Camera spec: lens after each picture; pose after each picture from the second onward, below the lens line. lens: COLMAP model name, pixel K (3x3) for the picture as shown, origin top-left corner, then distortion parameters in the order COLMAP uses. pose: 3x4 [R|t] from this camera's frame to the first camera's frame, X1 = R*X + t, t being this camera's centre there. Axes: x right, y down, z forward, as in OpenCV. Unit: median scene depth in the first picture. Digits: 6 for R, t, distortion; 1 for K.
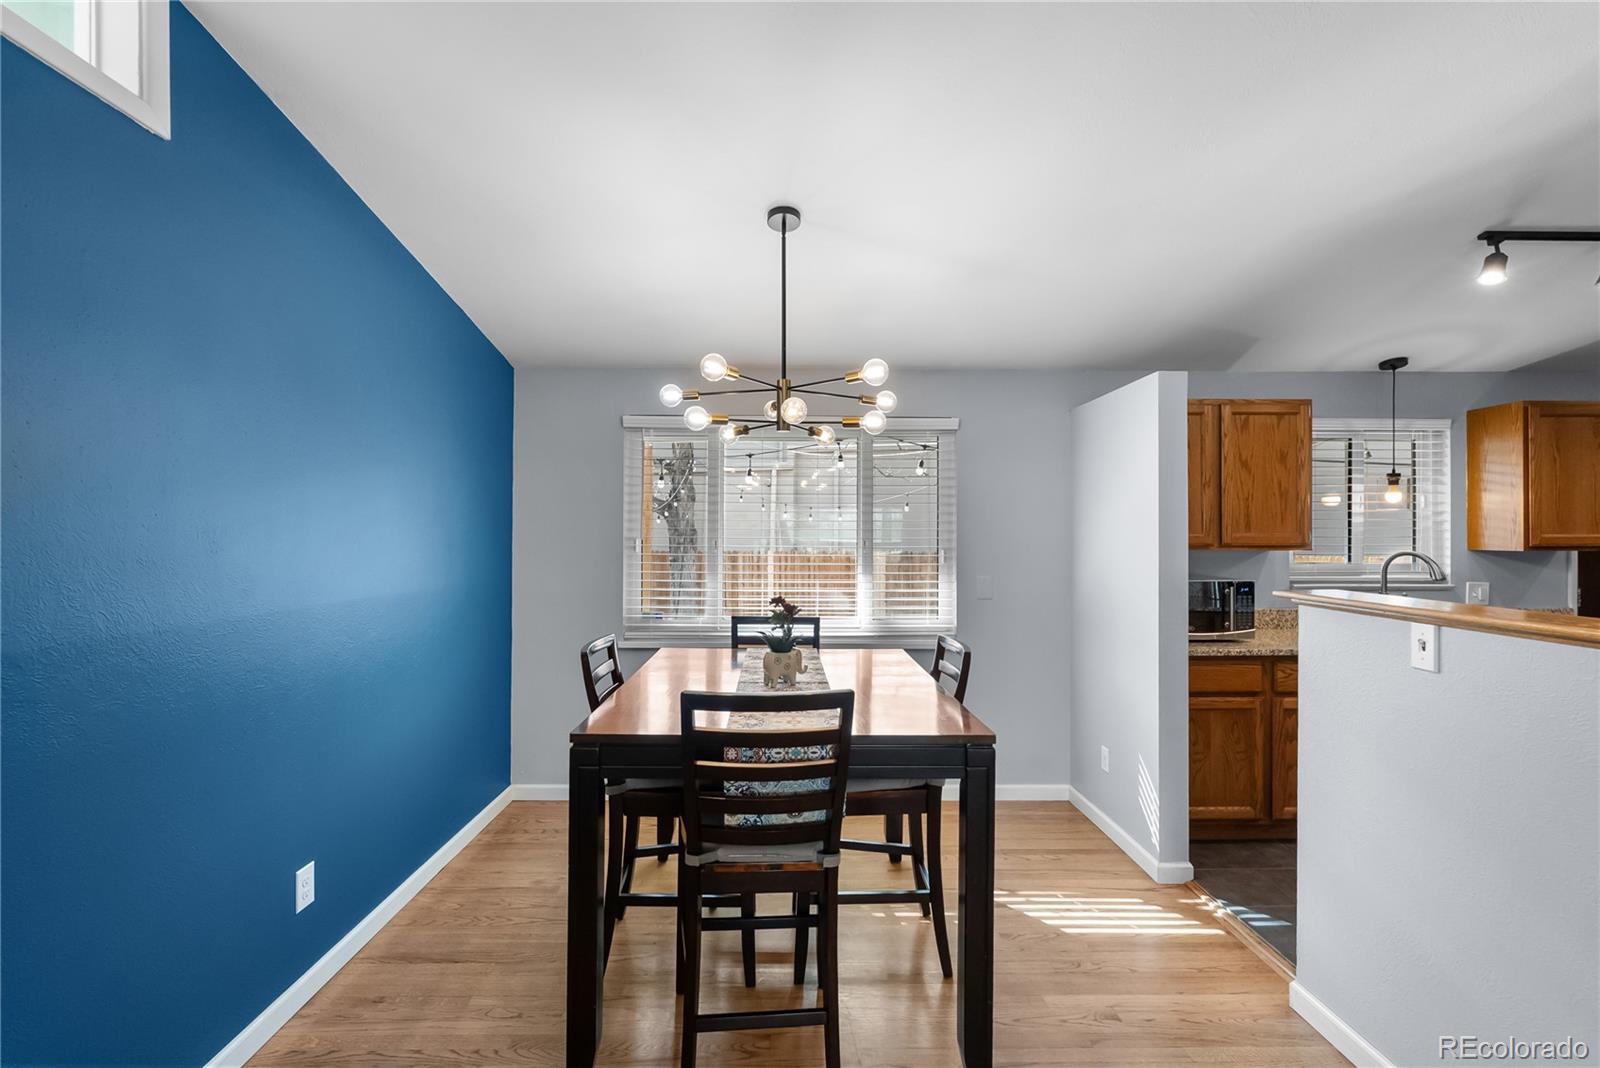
lens RADIAL K [[706.9, 0, 801.7], [0, 706.9, 536.5], [0, 0, 1]] dist [-0.010063, 0.001722]
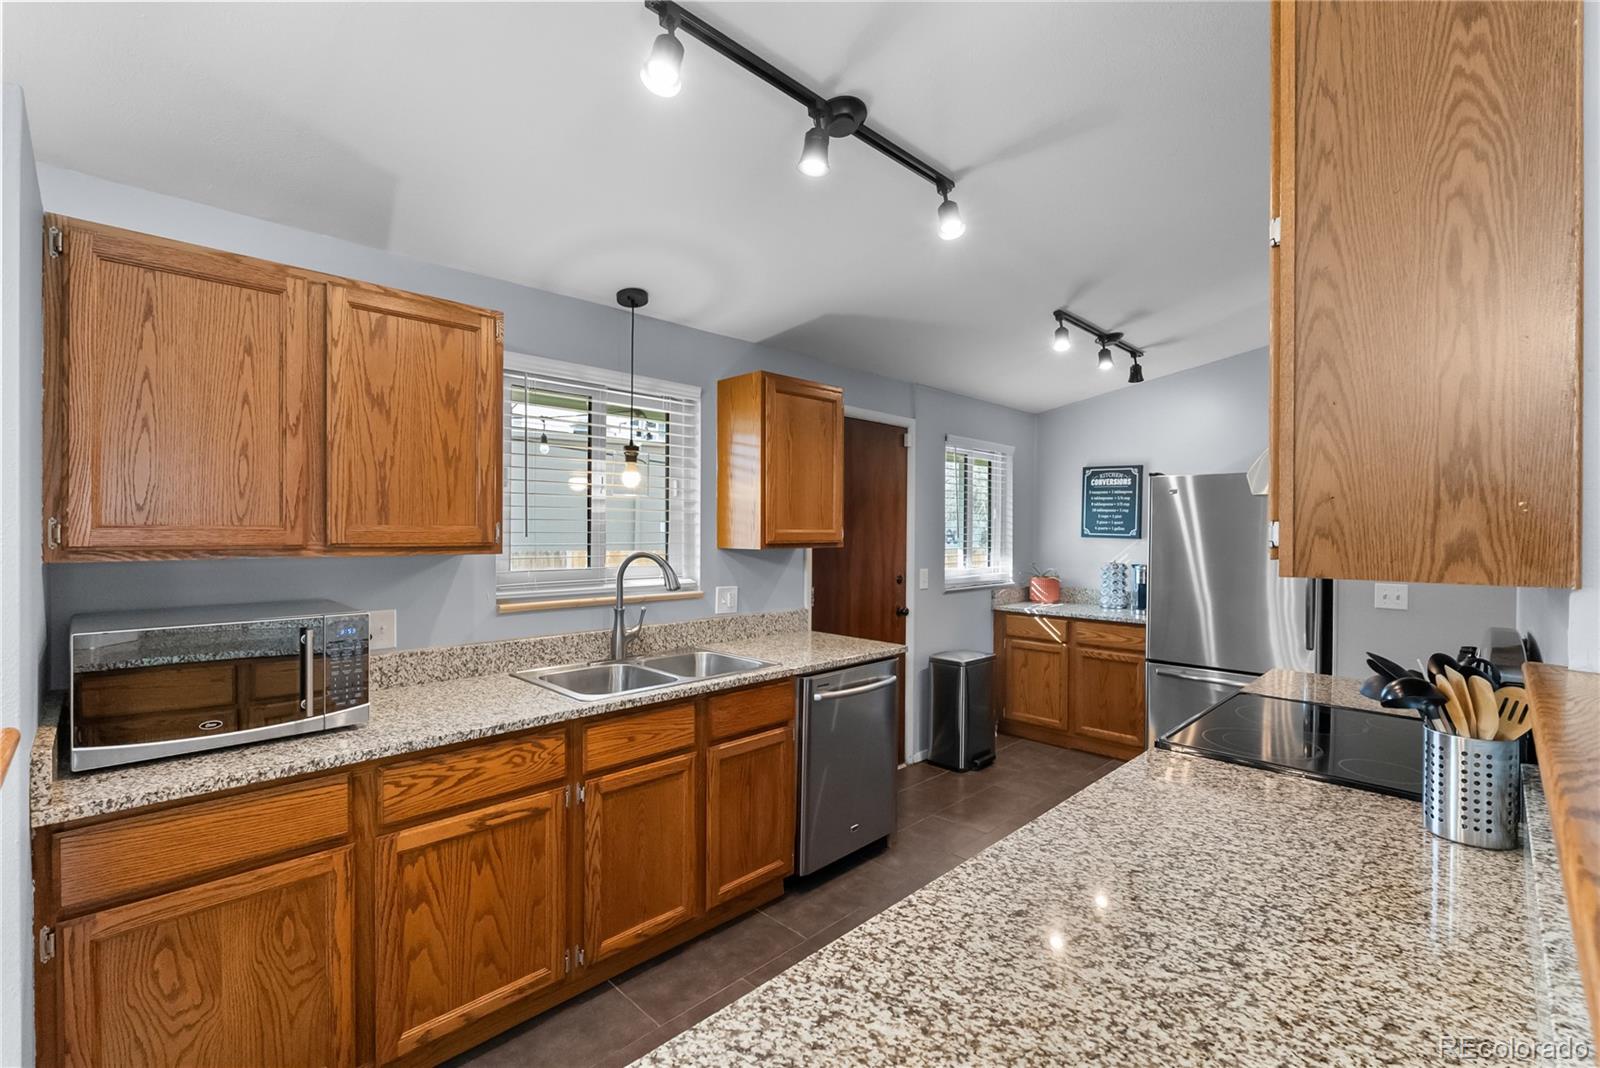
lens RADIAL K [[706.9, 0, 802.6], [0, 706.9, 536.9], [0, 0, 1]] dist [-0.010063, 0.001722]
pose [[0.714005, -0.002181, 0.700137, 0.477329], [-0.003494, 0.999972, 0.006677, -0.000174], [-0.700132, -0.007214, 0.713977, 0.363685]]
